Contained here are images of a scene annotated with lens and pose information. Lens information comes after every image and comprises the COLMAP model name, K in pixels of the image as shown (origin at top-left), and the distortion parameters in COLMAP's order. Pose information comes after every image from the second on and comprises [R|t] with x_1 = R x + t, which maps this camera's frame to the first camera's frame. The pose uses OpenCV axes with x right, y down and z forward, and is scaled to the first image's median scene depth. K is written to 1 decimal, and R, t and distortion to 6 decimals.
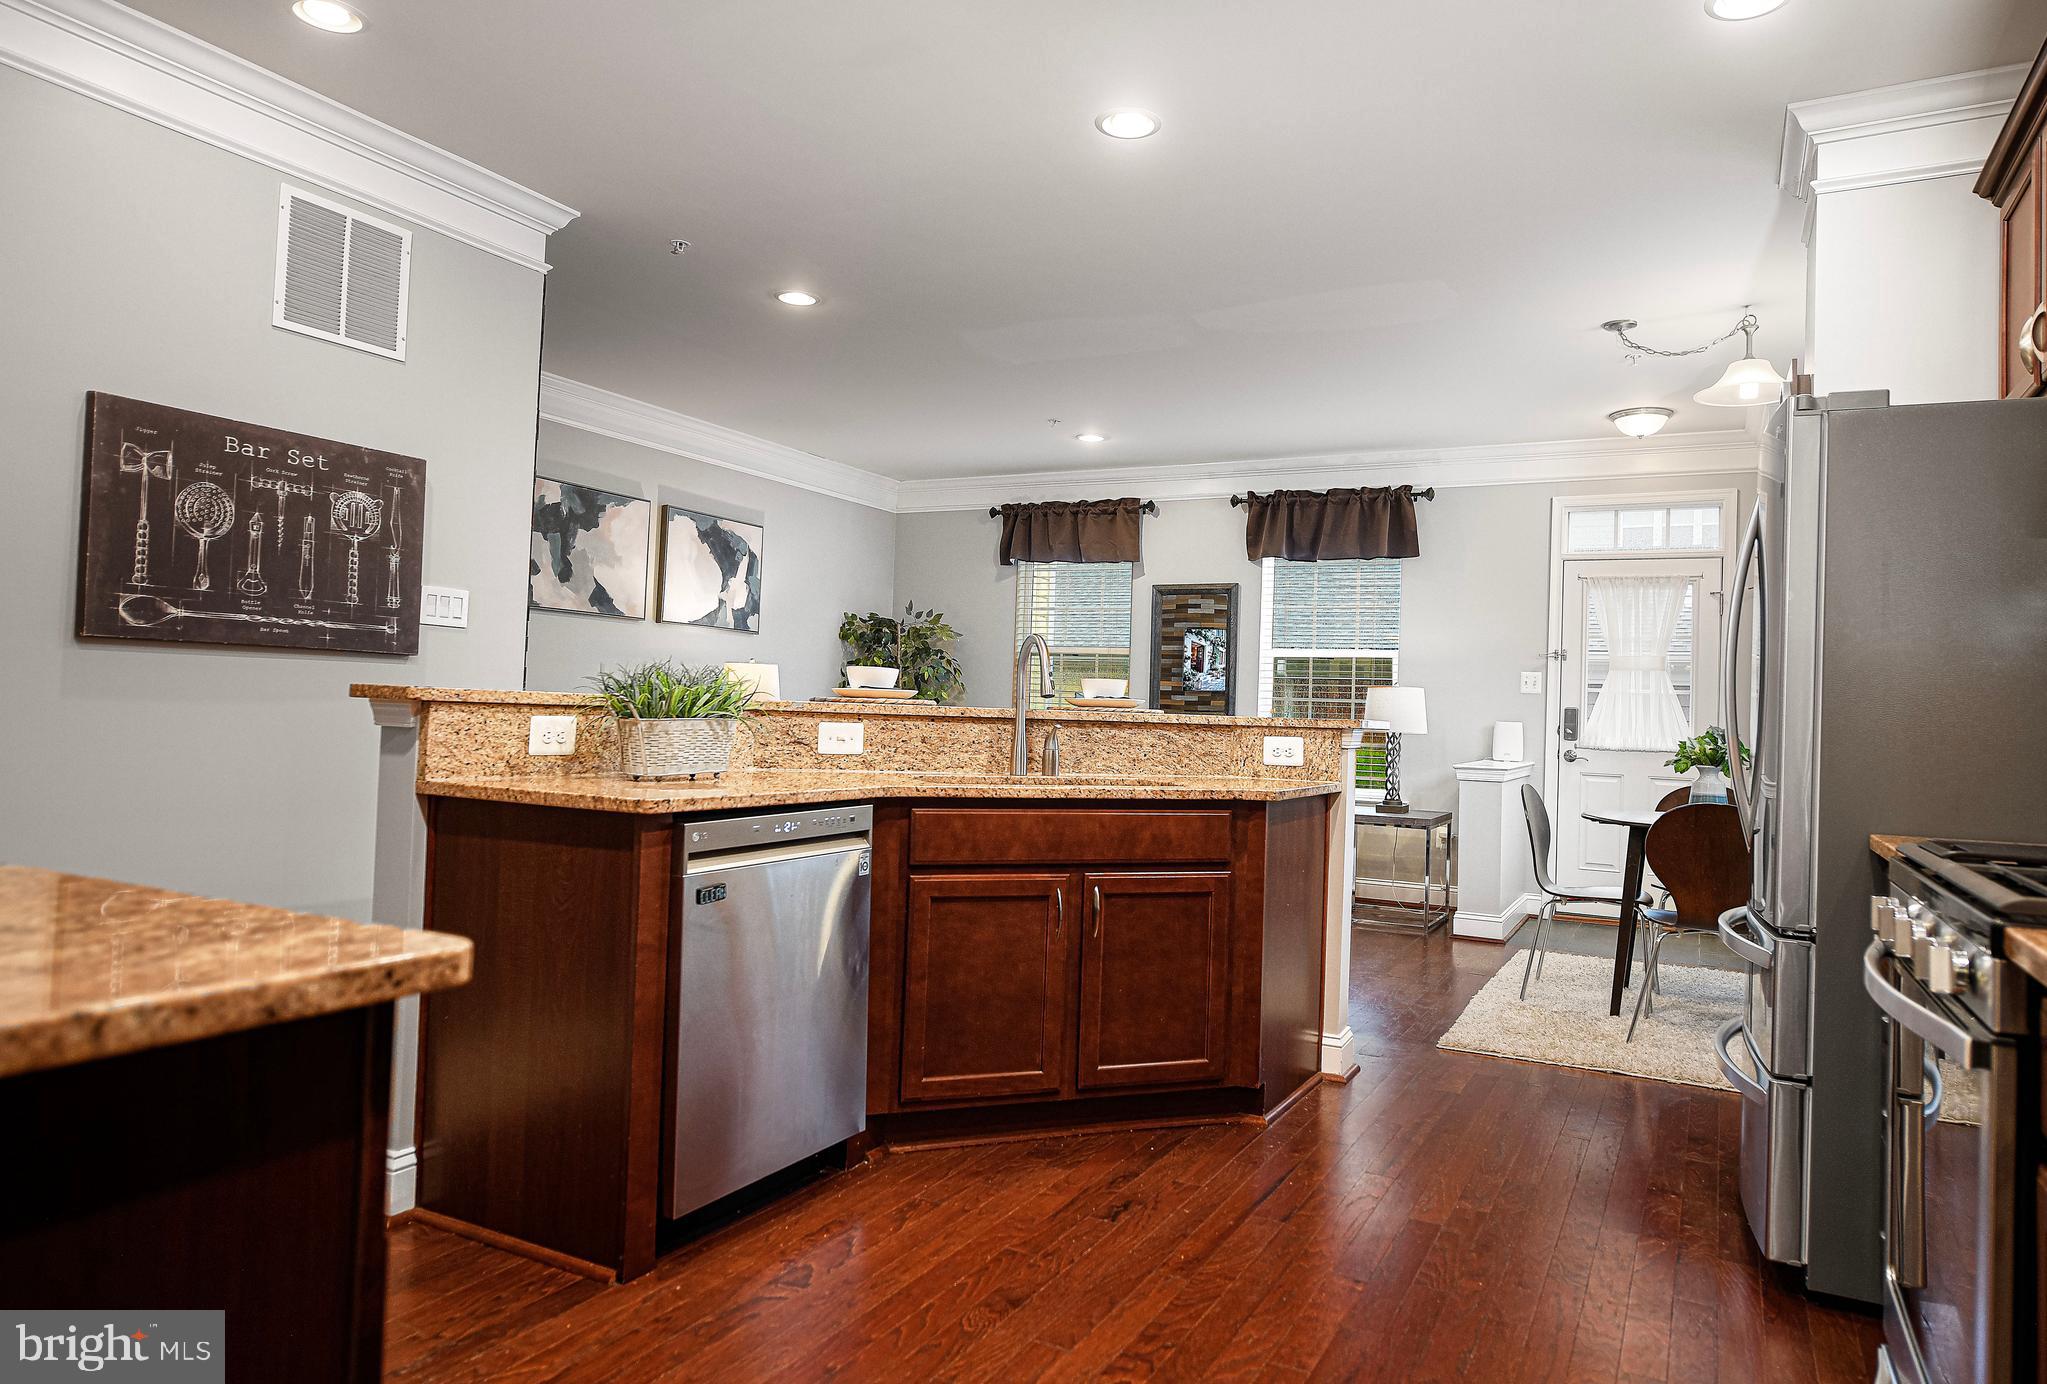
lens RADIAL K [[1263.3, 0, 1067.7], [0, 1263.3, 668.4], [0, 0, 1]] dist [0.000112, -0.003218]
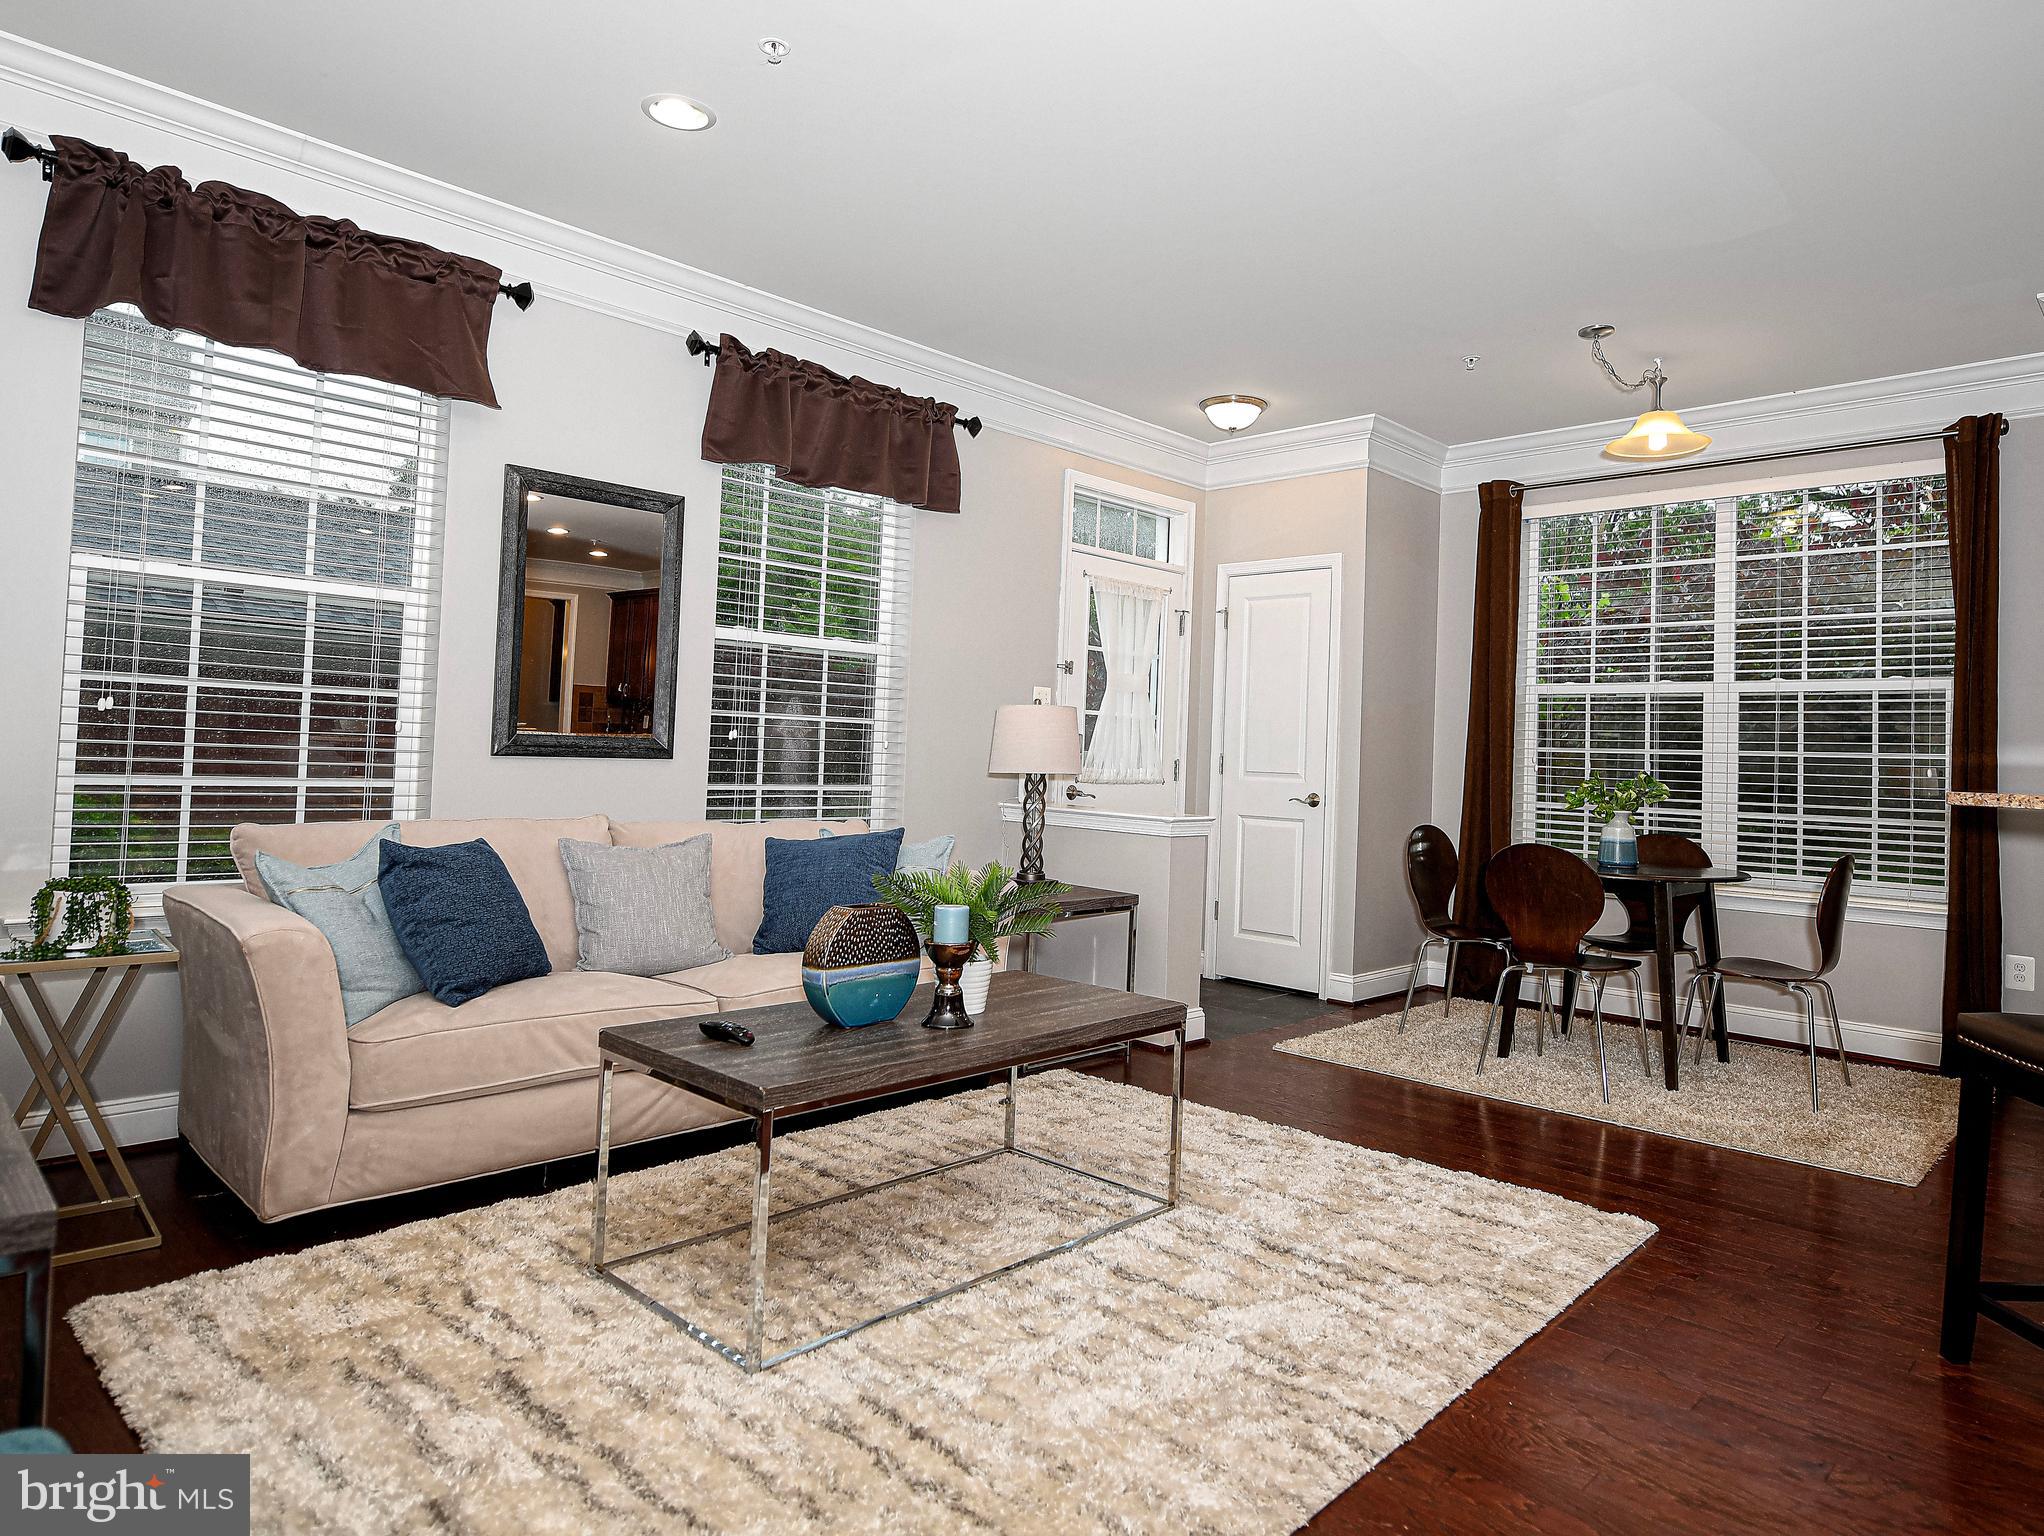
lens RADIAL K [[1237.7, 0, 1091.8], [0, 1237.7, 708.5], [0, 0, 1]] dist [-0.007140, -0.001813]
pose [[0.271421, 0.012155, 0.962384, -0.531247], [-0.060178, 0.998178, 0.004365, 0.016004], [-0.960578, -0.059099, 0.271658, 1.121251]]
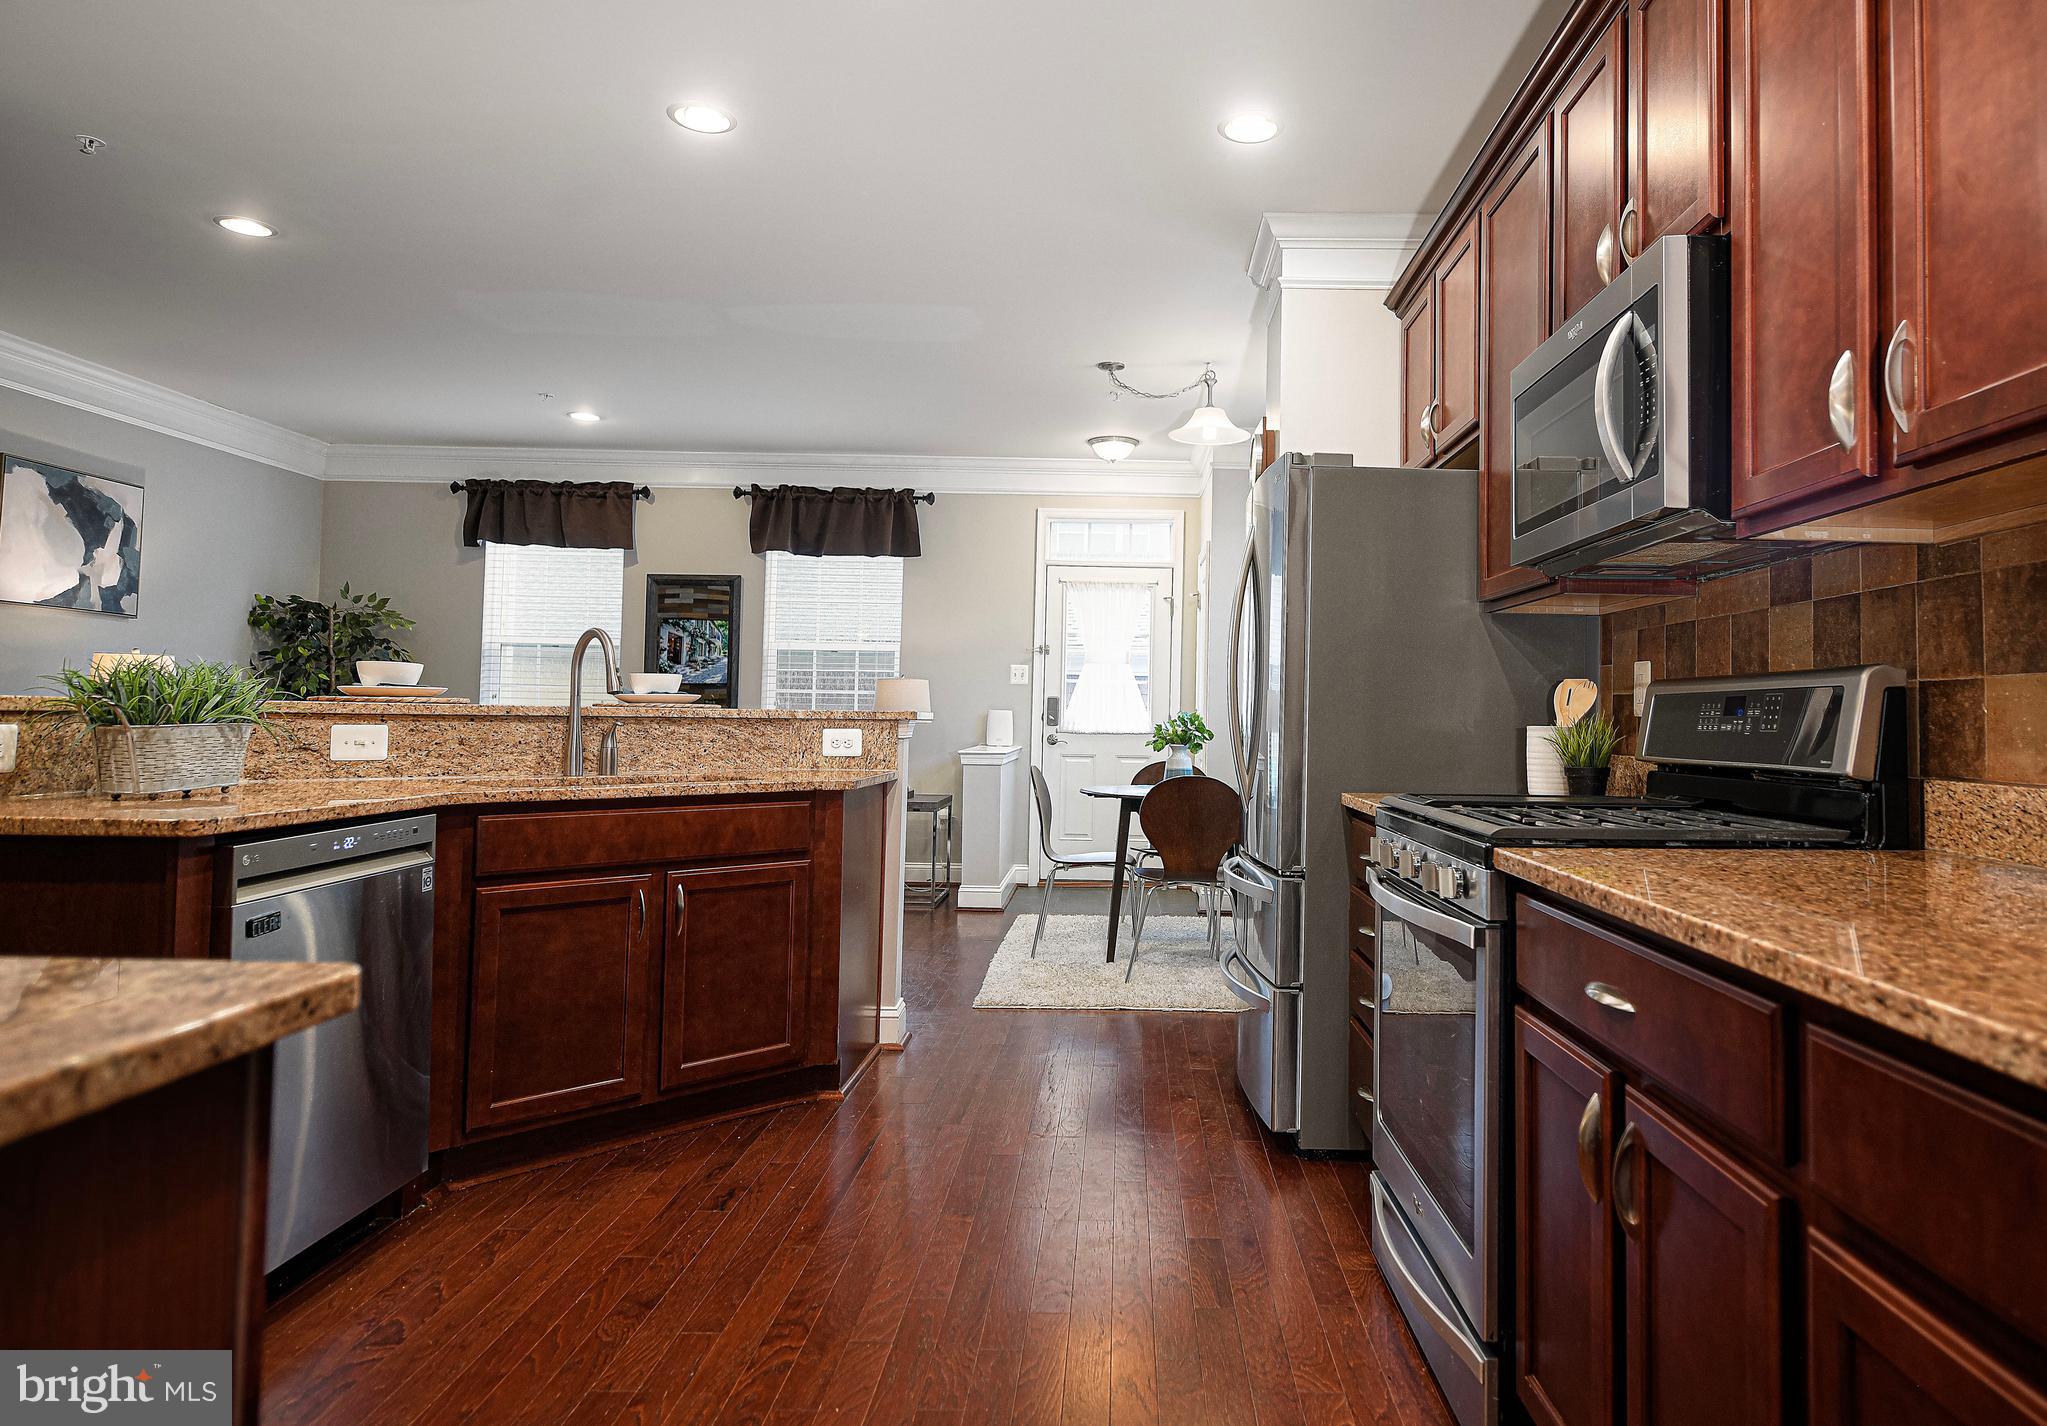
lens RADIAL K [[1245.7, 0, 1135.8], [0, 1245.7, 659.7], [0, 0, 1]] dist [-0.002101, -0.003310]
pose [[0.884673, 0.001762, 0.466208, -0.077245], [-0.002203, 0.999997, 0.000403, -0.003296], [-0.466206, -0.001383, 0.884675, -0.021754]]
